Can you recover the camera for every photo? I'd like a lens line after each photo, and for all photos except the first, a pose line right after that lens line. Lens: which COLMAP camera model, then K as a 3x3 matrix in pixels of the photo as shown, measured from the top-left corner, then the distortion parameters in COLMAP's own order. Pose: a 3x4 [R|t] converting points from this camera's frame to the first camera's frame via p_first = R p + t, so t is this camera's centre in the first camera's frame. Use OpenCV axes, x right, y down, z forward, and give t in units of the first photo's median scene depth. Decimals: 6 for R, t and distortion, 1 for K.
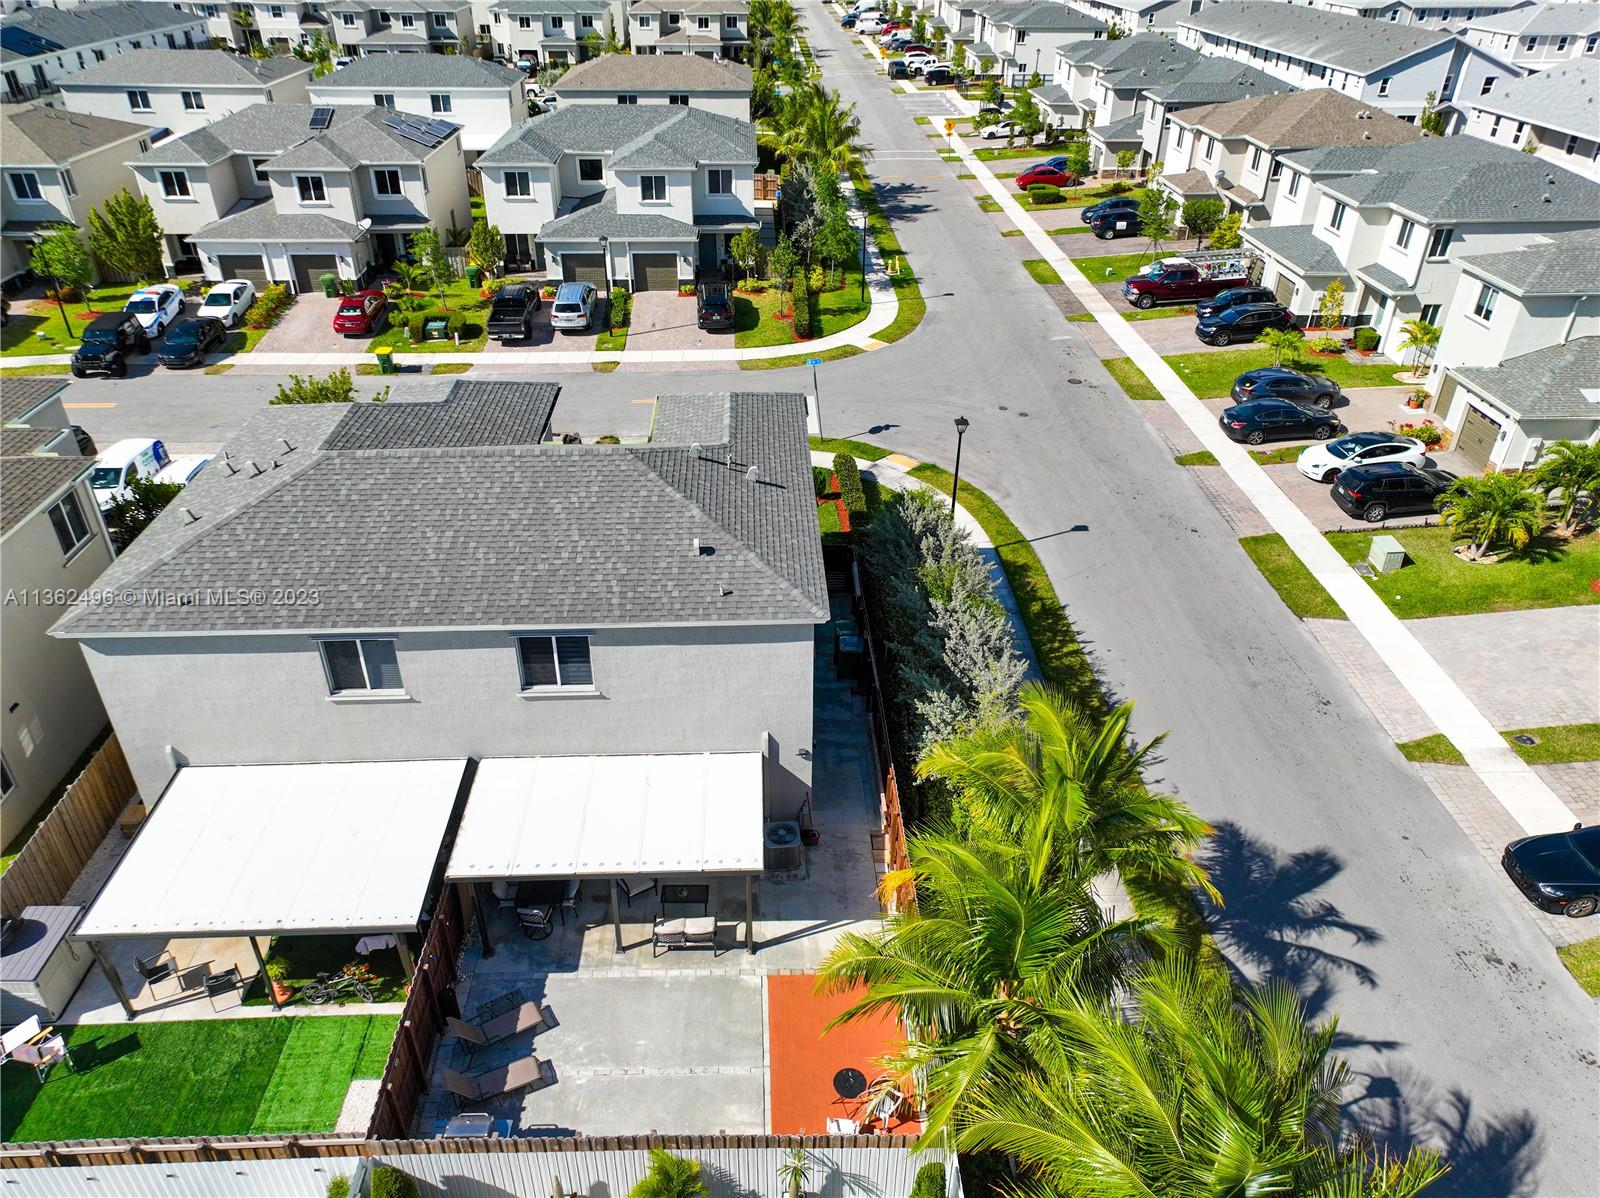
lens RADIAL K [[1123.2, 0, 800.0], [0, 1123.2, 599.0], [0, 0, 1]] dist [0.004096, 0.005265]
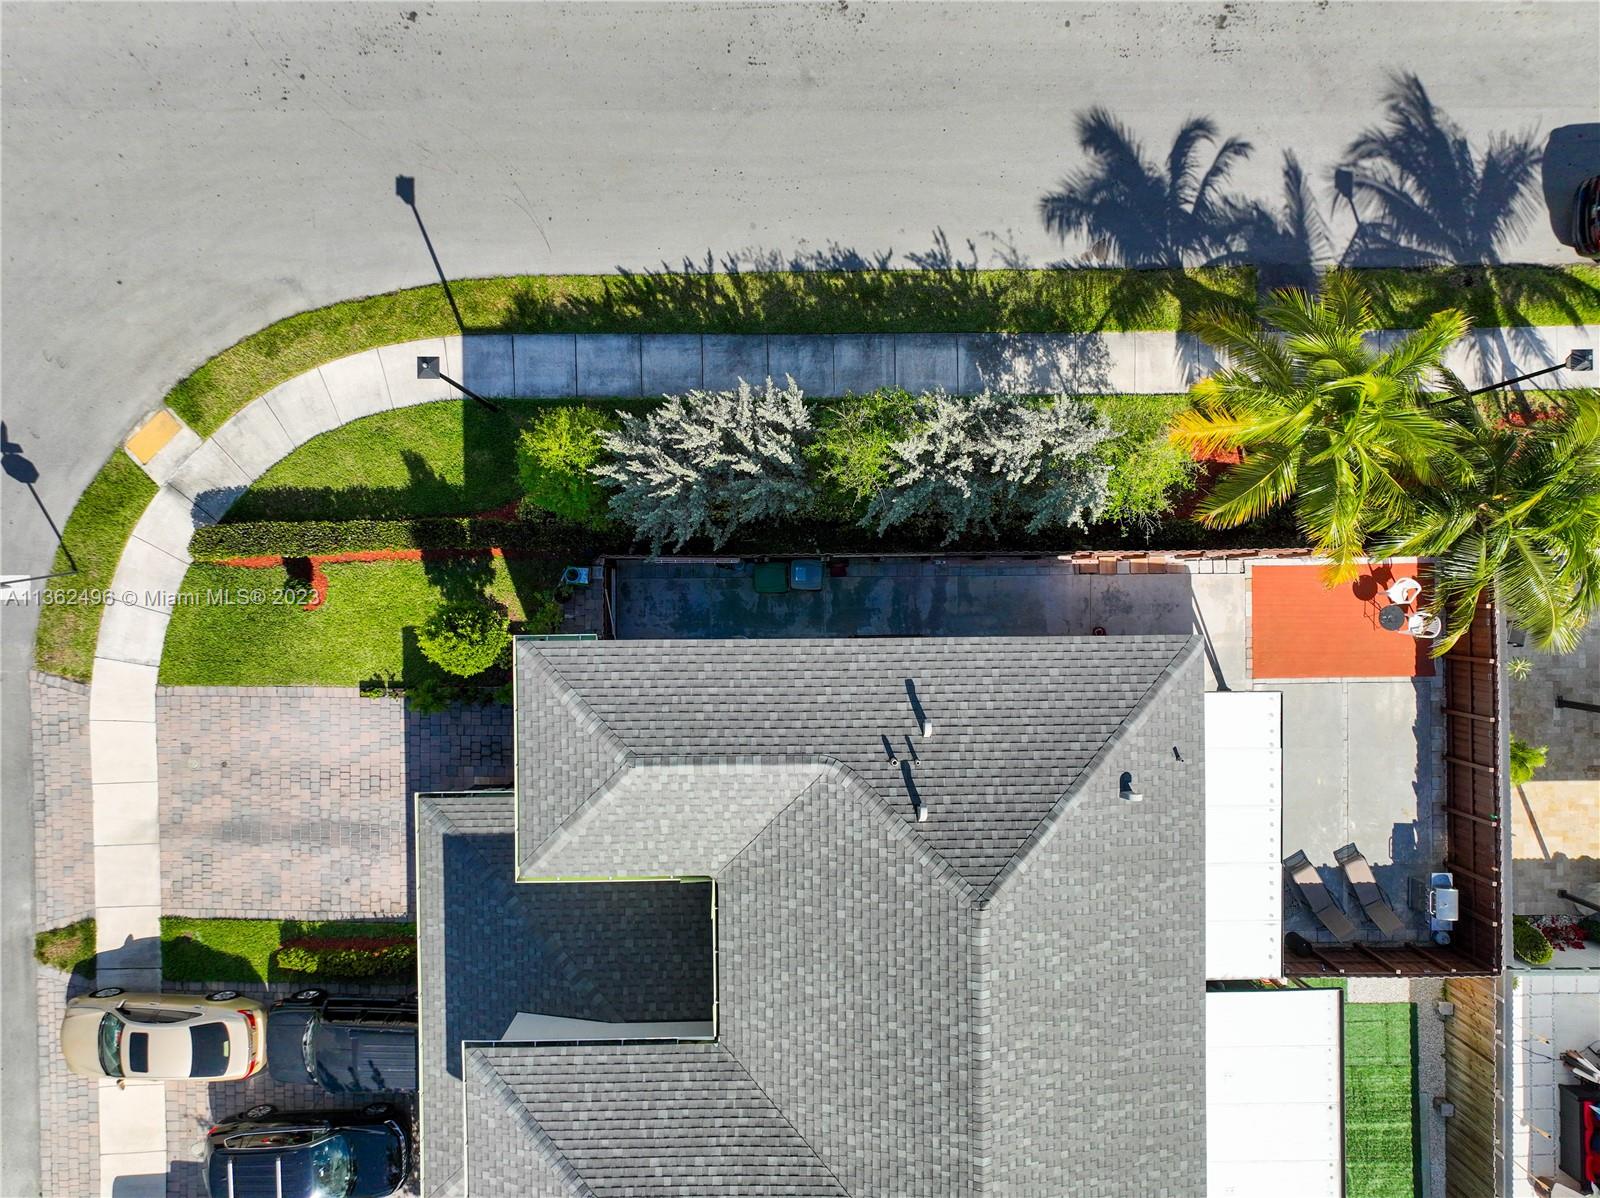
lens RADIAL K [[1109.8, 0, 808.8], [0, 1109.8, 594.6], [0, 0, 1]] dist [-0.003453, 0.030224]
pose [[0.035732, -0.998983, -0.027486, 0.048021], [0.507838, -0.005537, 0.861435, -0.583879], [-0.860711, -0.044739, 0.507124, 0.538842]]
